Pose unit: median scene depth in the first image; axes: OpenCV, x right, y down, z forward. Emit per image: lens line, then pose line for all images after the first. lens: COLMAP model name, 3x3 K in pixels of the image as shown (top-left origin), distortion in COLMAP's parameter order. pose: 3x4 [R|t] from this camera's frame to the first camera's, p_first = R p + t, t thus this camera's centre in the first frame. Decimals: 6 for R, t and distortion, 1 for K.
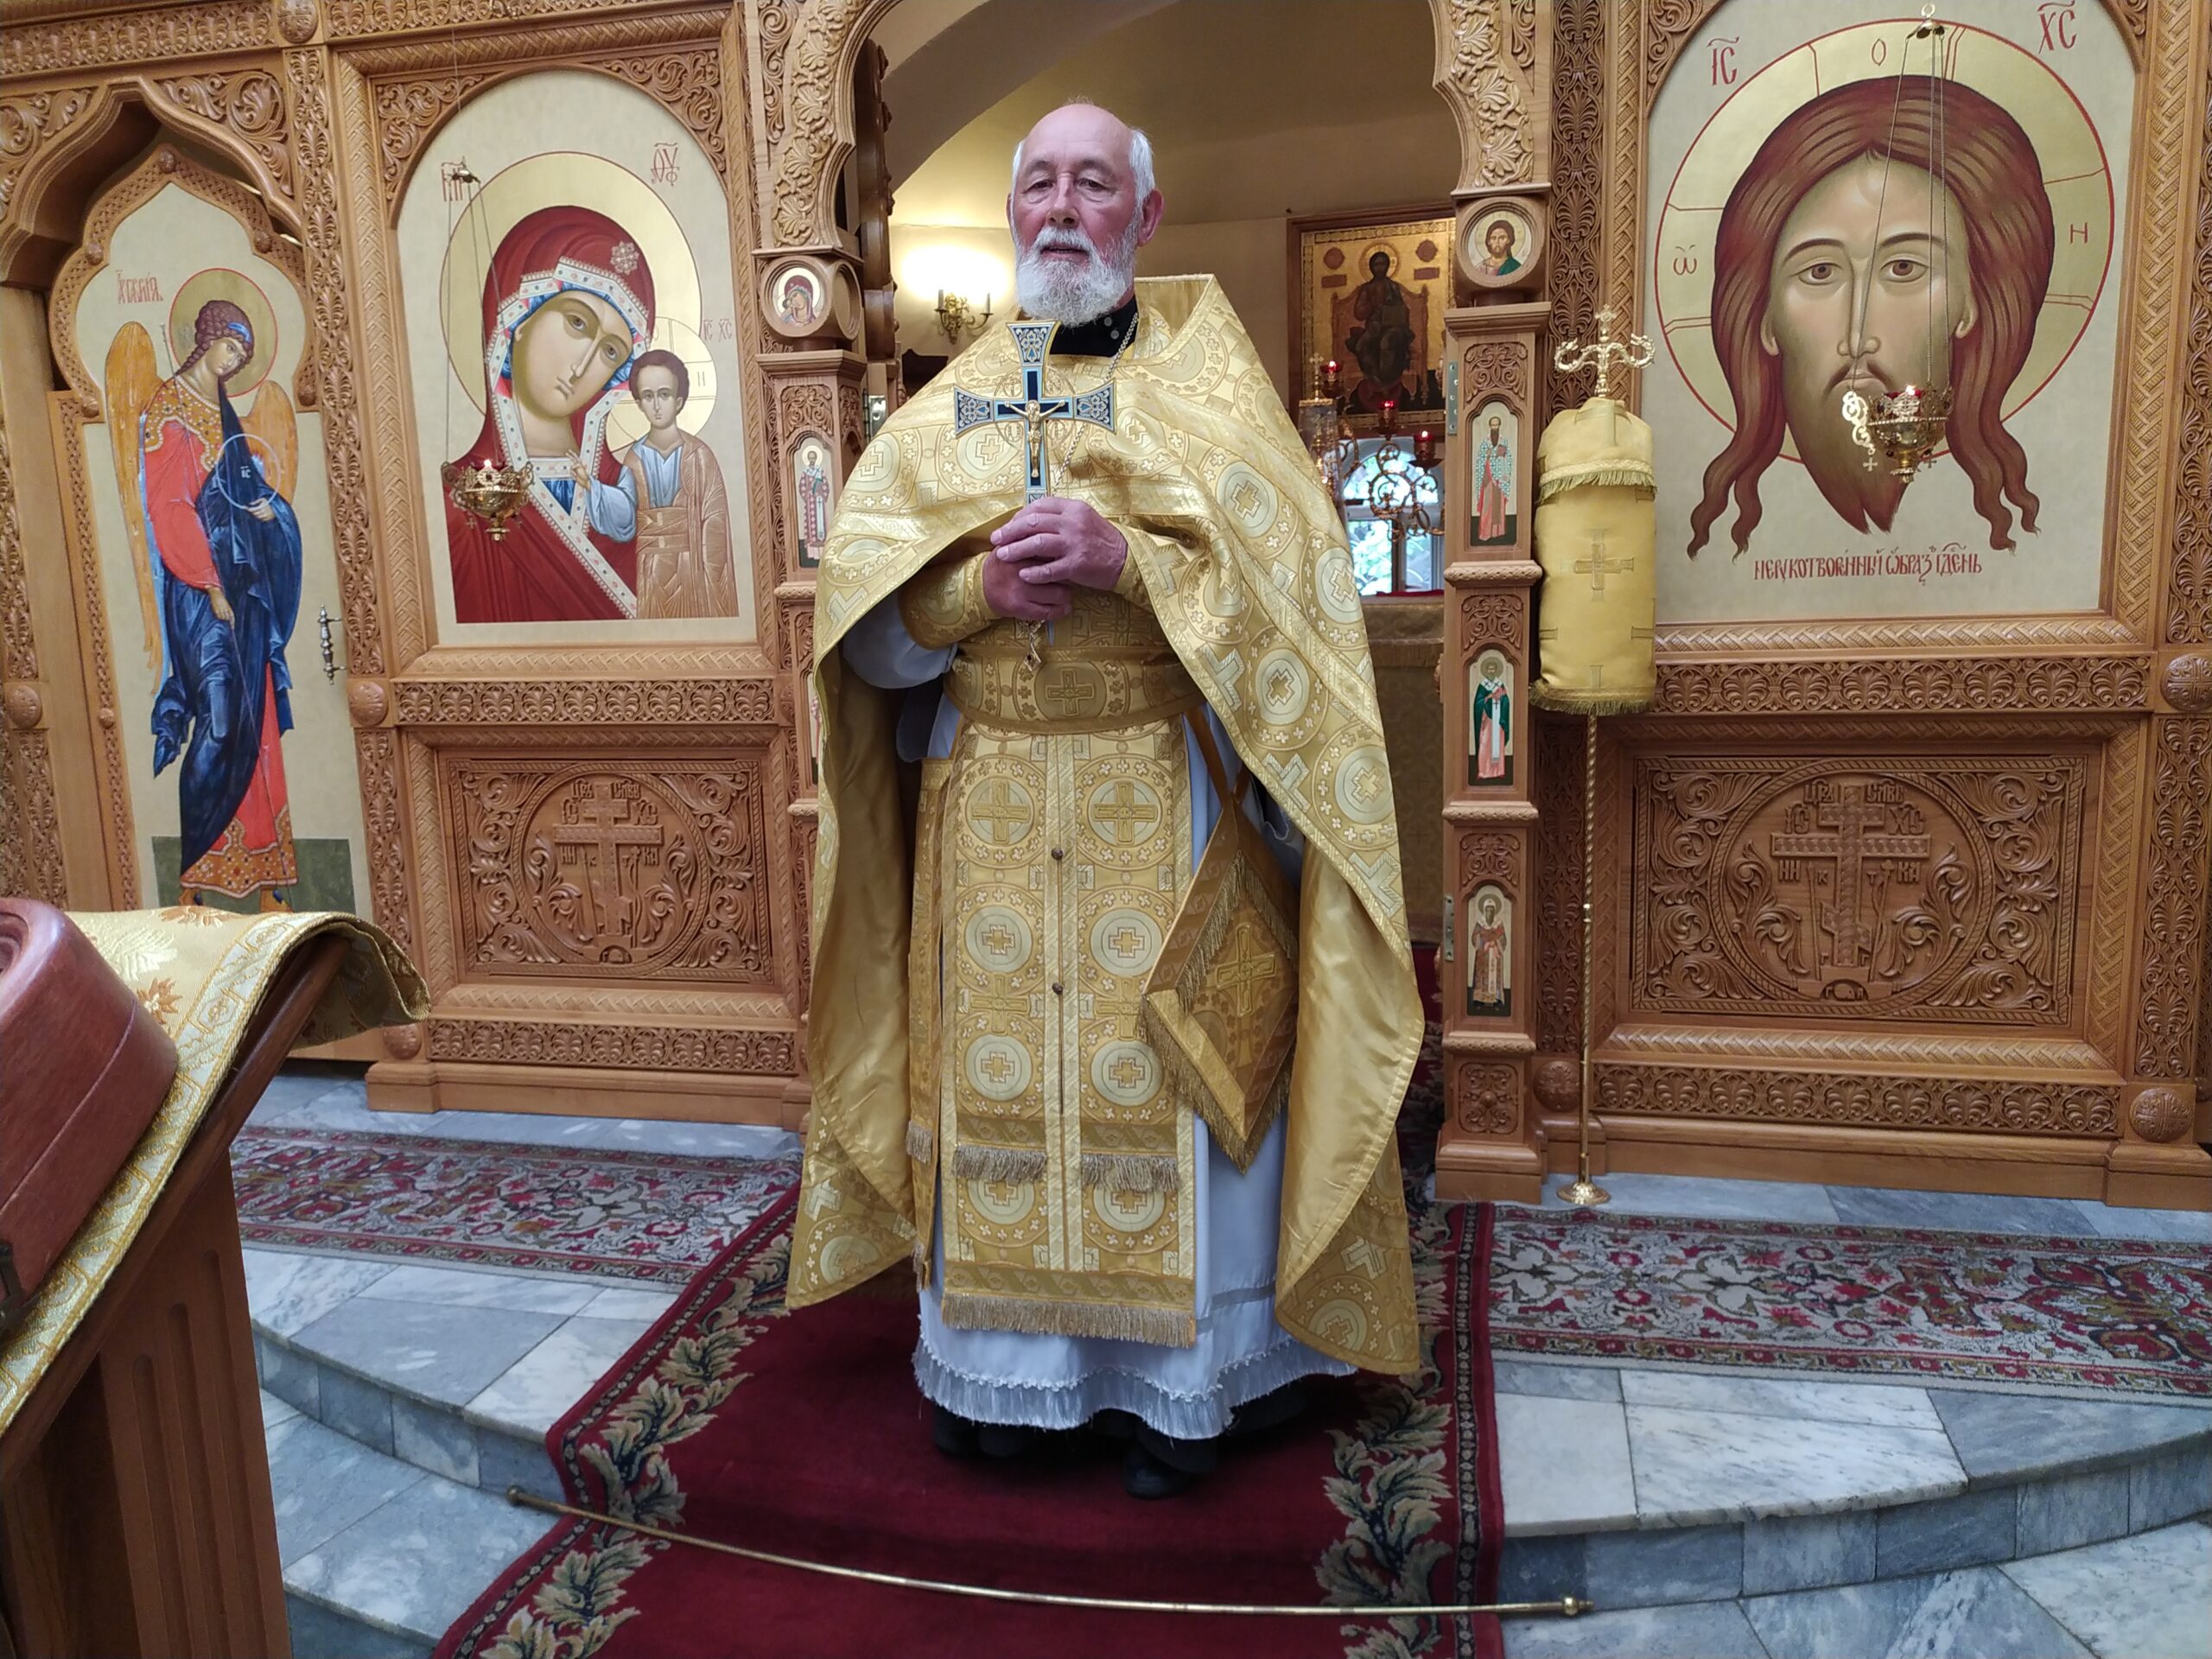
lens RADIAL K [[1640.7, 0, 1102.7], [0, 1640.7, 826.1], [0, 0, 1]] dist [0.096007, -0.128961]
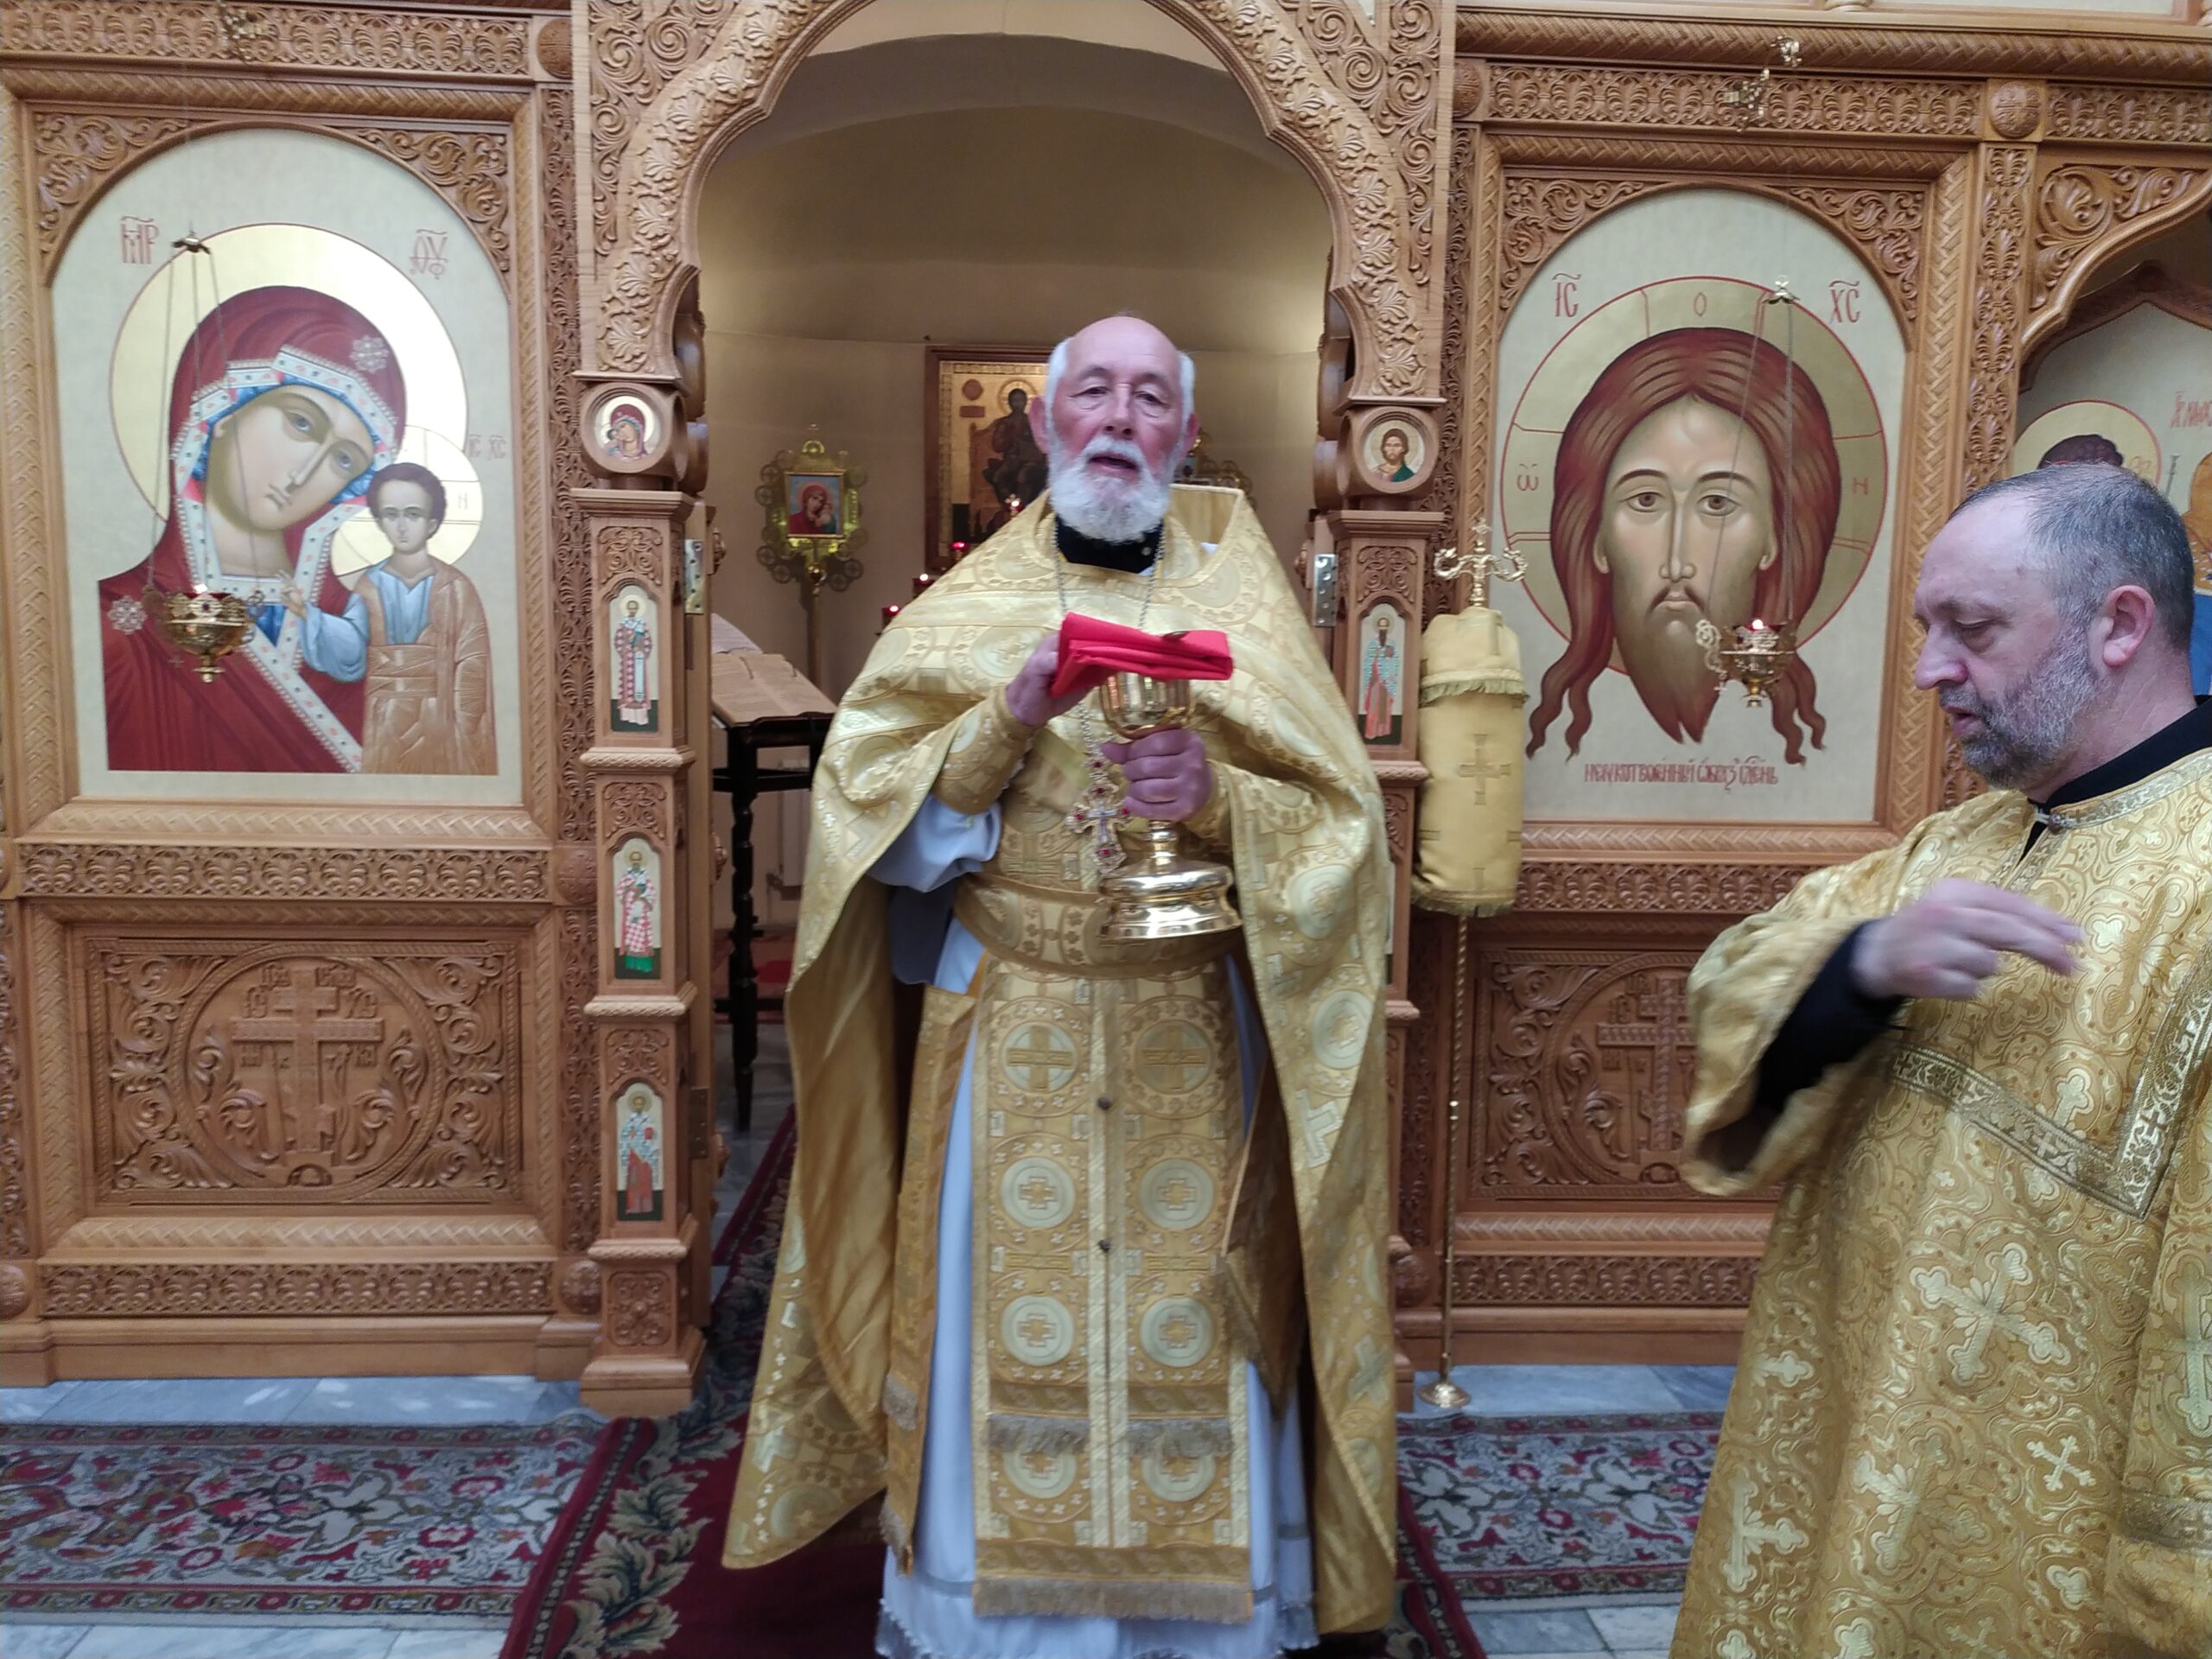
lens RADIAL K [[1664.5, 0, 1122.5], [0, 1664.5, 840.4], [0, 0, 1]] dist [0.075805, -0.099022]
pose [[0.952546, 0.014745, 0.304038, -0.181321], [-0.001281, 0.999011, -0.044438, -0.056516], [-0.304392, 0.041940, 0.951623, 0.076638]]
